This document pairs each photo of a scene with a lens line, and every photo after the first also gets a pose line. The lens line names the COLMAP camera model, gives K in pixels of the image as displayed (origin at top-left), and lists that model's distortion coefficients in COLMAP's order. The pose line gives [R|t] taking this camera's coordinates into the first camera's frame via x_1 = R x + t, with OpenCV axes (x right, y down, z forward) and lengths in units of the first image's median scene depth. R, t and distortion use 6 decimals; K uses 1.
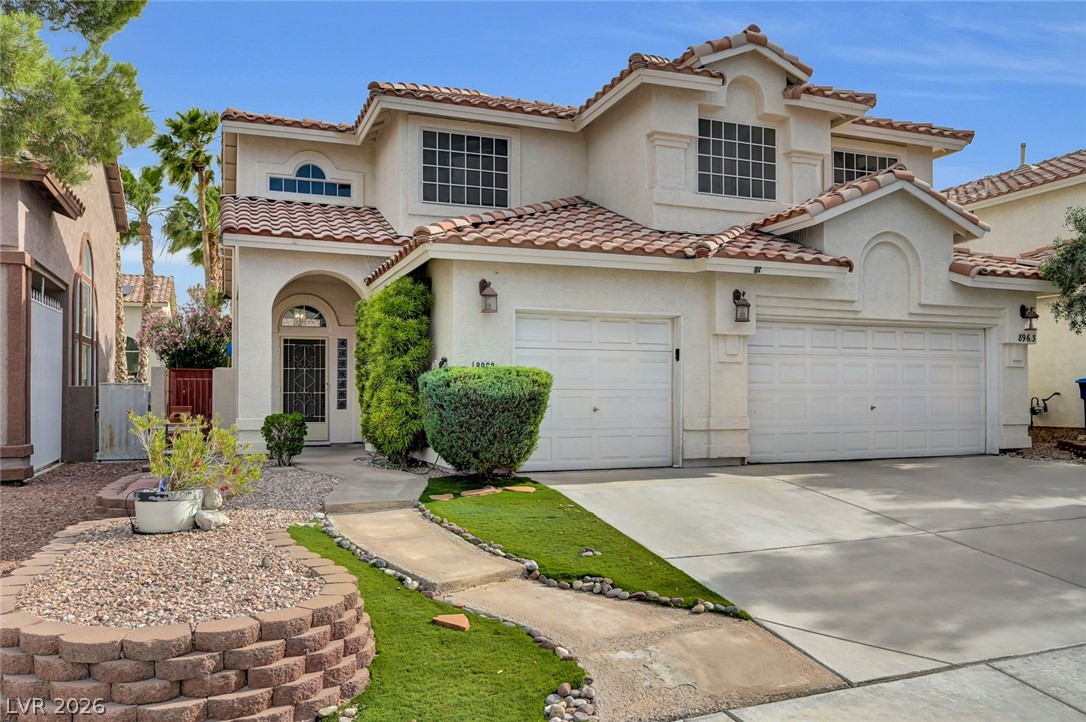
lens RADIAL K [[774.8, 0, 542.6], [0, 774.8, 364.3], [0, 0, 1]] dist [-0.031284, -0.001345]
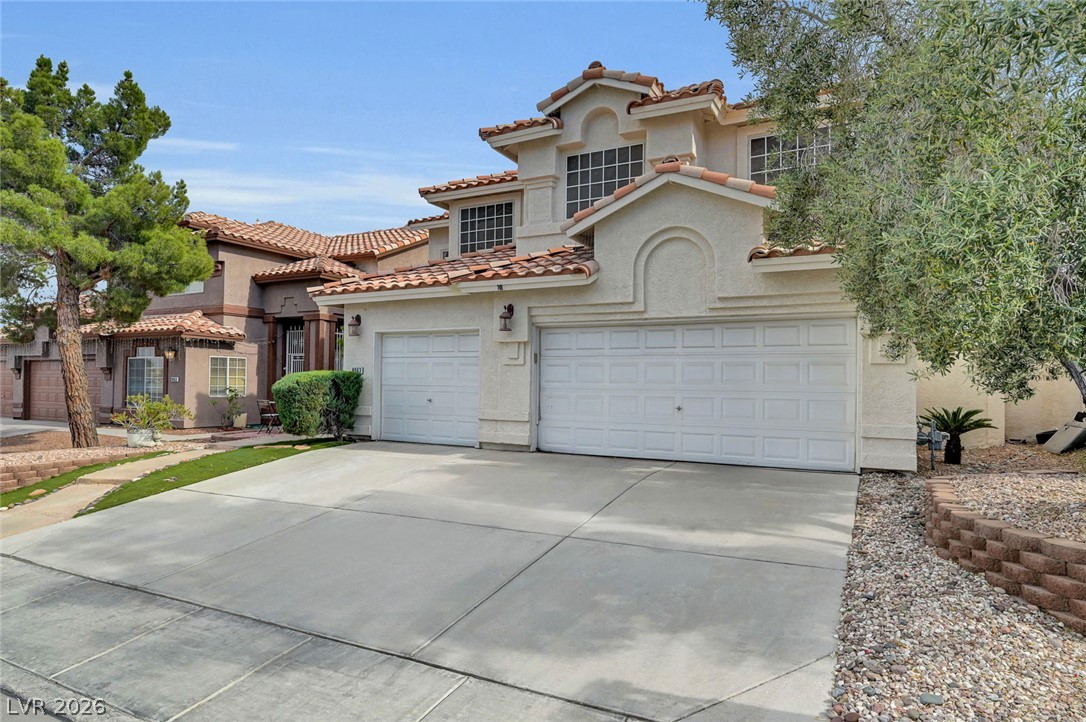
lens RADIAL K [[639.0, 0, 542.7], [0, 639.0, 363.5], [0, 0, 1]] dist [-0.035394, -0.000368]
pose [[0.670692, -0.018245, -0.741512, 0.915092], [0.009787, 0.999828, -0.015749, 0.010803], [0.741672, 0.003306, 0.670755, 0.332050]]
